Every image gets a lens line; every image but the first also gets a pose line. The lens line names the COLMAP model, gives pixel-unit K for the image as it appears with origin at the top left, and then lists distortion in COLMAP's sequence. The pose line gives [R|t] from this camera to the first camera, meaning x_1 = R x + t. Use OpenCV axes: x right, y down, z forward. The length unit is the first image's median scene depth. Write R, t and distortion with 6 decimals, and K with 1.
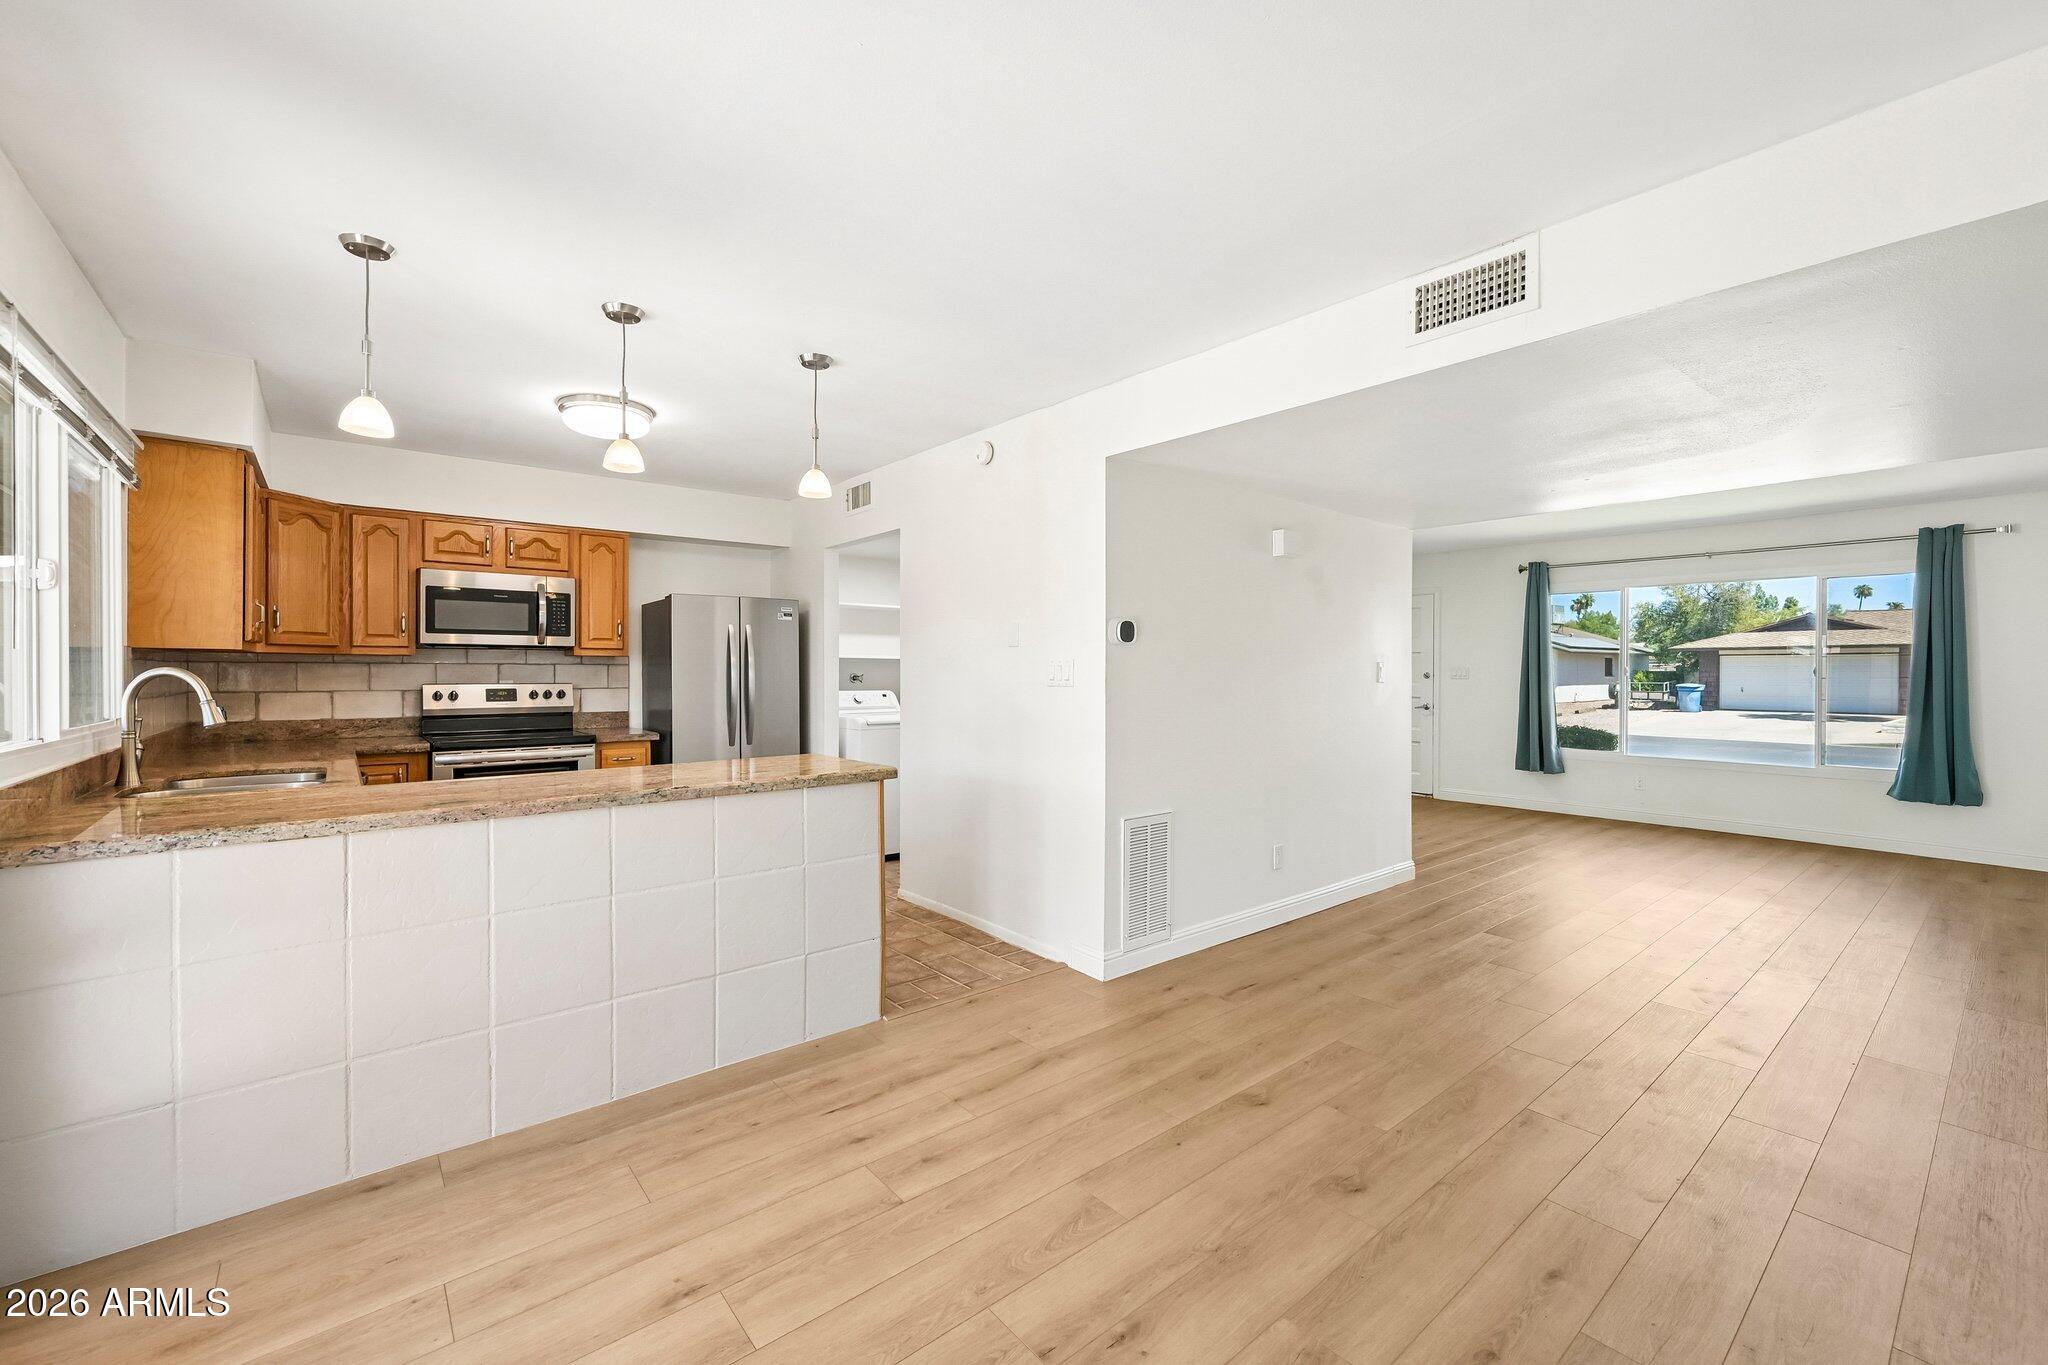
lens RADIAL K [[835.4, 0, 1015.3], [0, 835.4, 673.0], [0, 0, 1]] dist [0.002760, 0.000252]
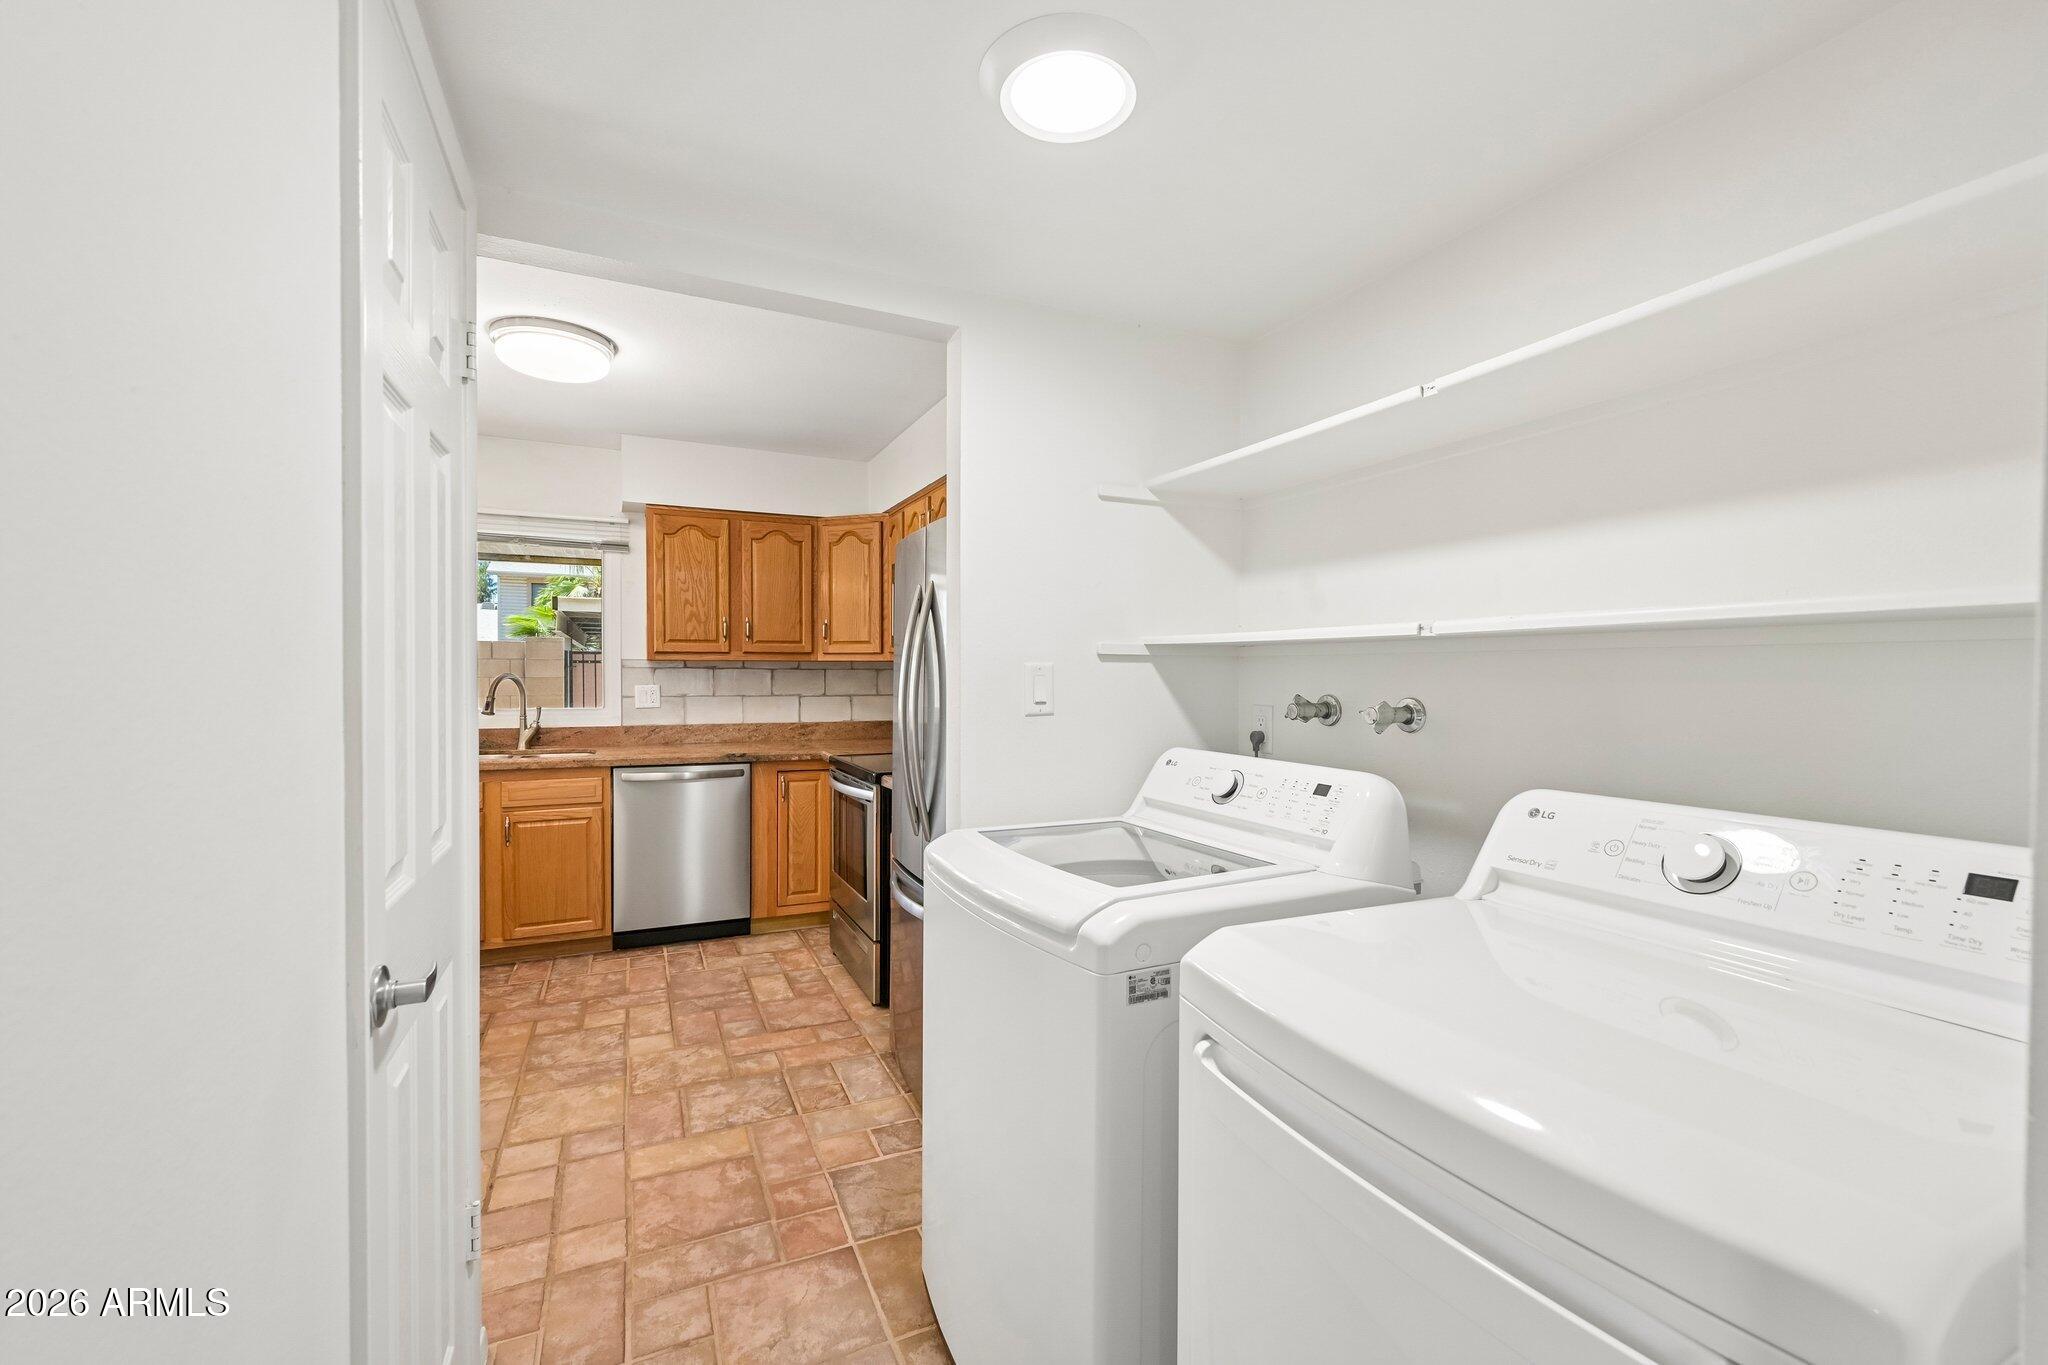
lens RADIAL K [[842.0, 0, 1024.9], [0, 842.0, 691.4], [0, 0, 1]] dist [-0.001043, 0.001570]
pose [[-0.238507, 0.022755, -0.970874, 0.157668], [-0.008799, 0.999634, 0.025591, -0.014776], [0.971101, 0.014647, -0.238219, 1.492169]]
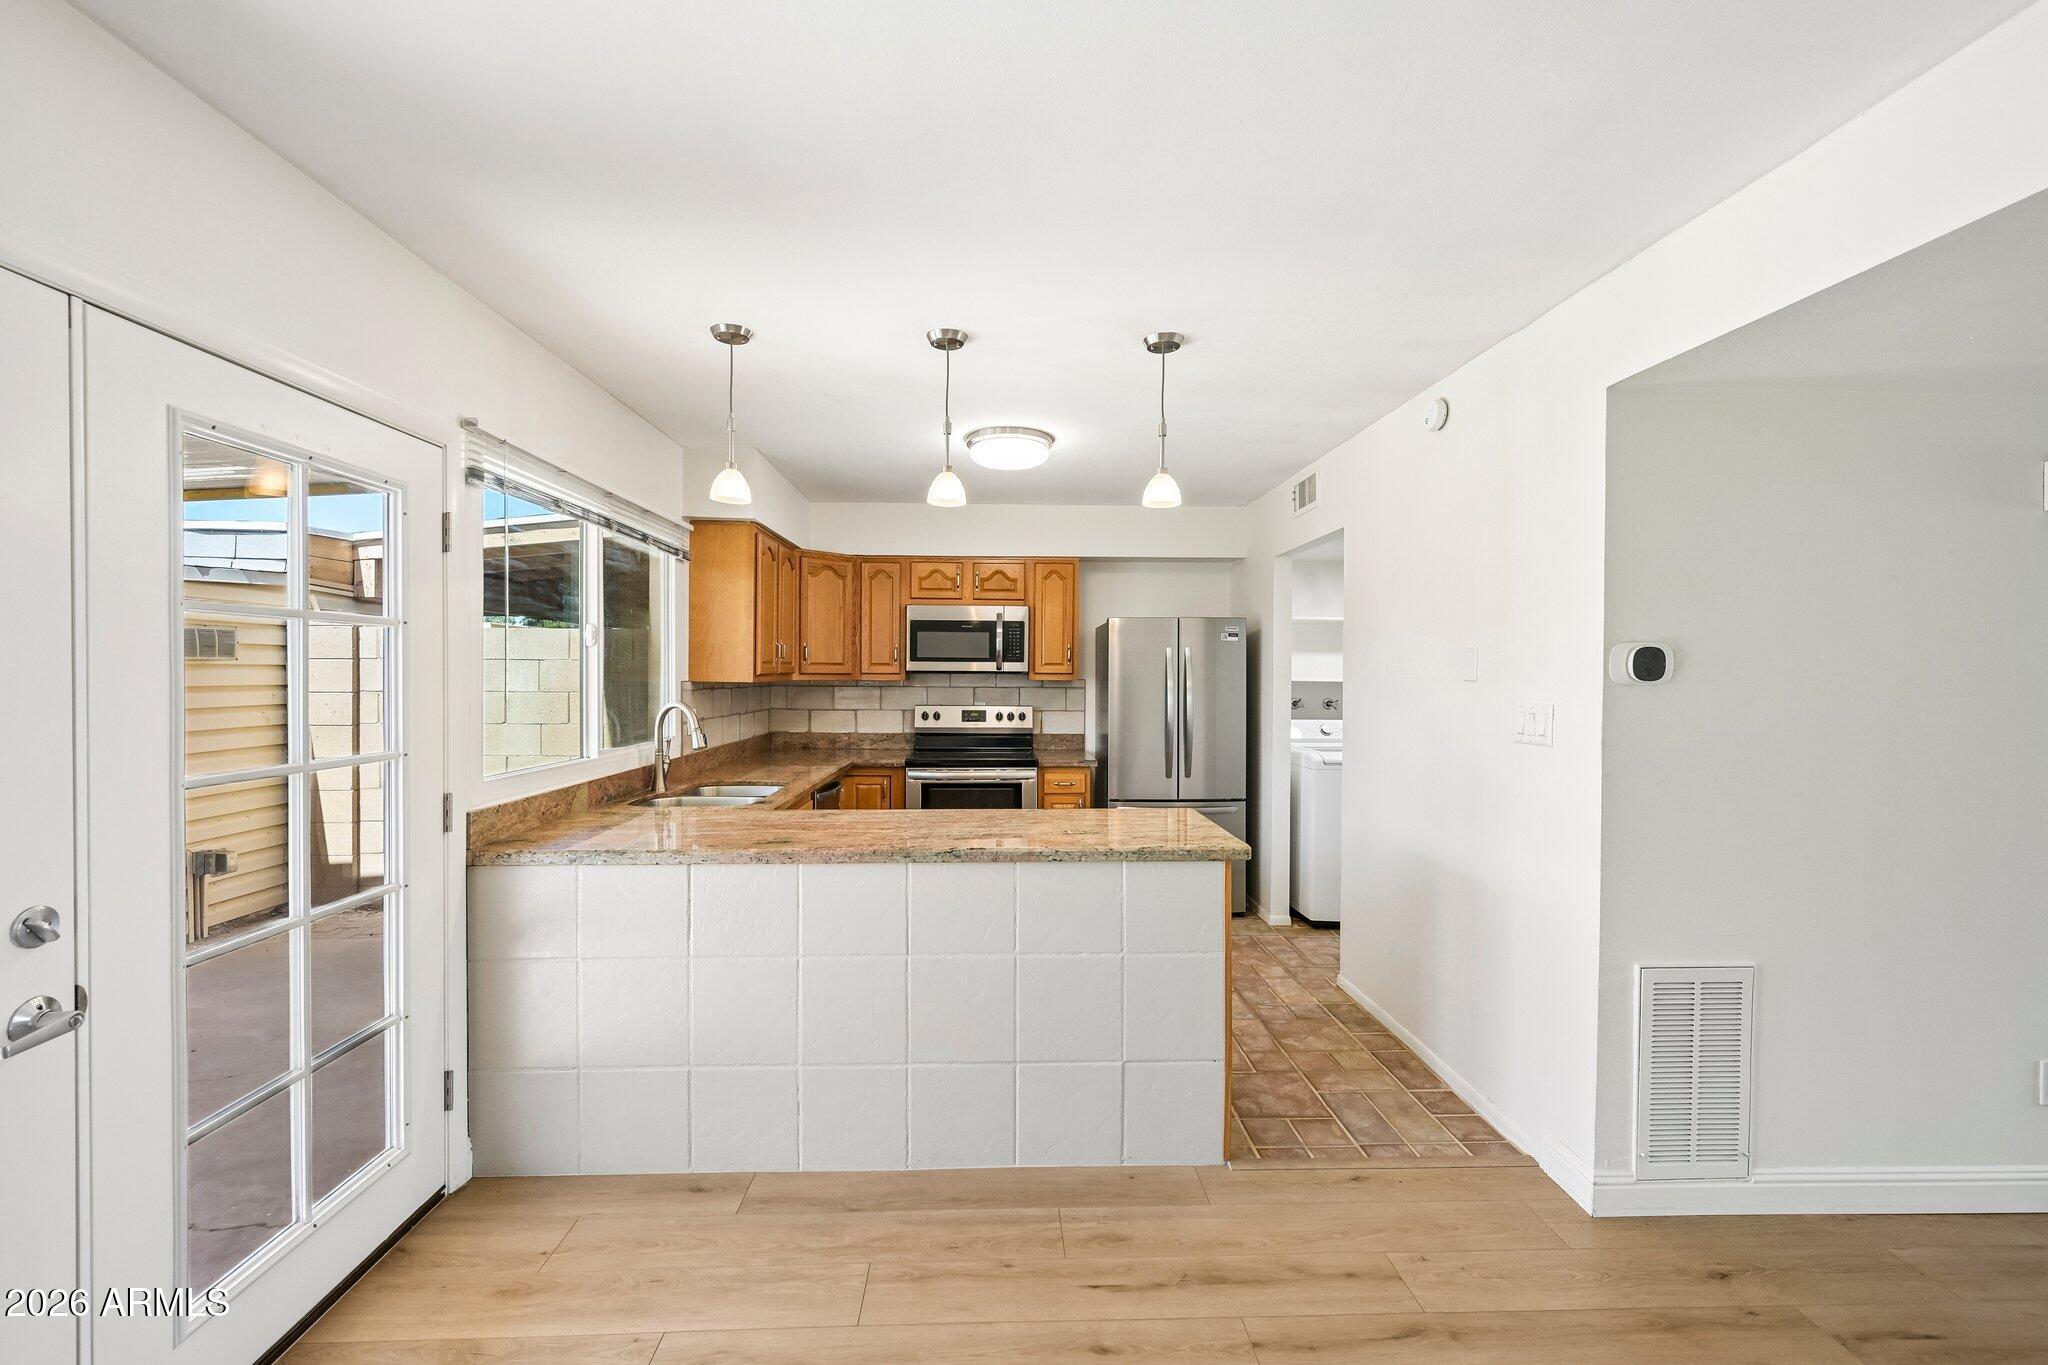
lens RADIAL K [[842.0, 0, 1018.5], [0, 842.0, 682.4], [0, 0, 1]] dist [-0.001043, 0.001570]
pose [[0.796872, 0.010158, -0.604063, 0.118428], [-0.006860, 0.999946, 0.007765, -0.032206], [0.604109, -0.002044, 0.796899, 0.191068]]
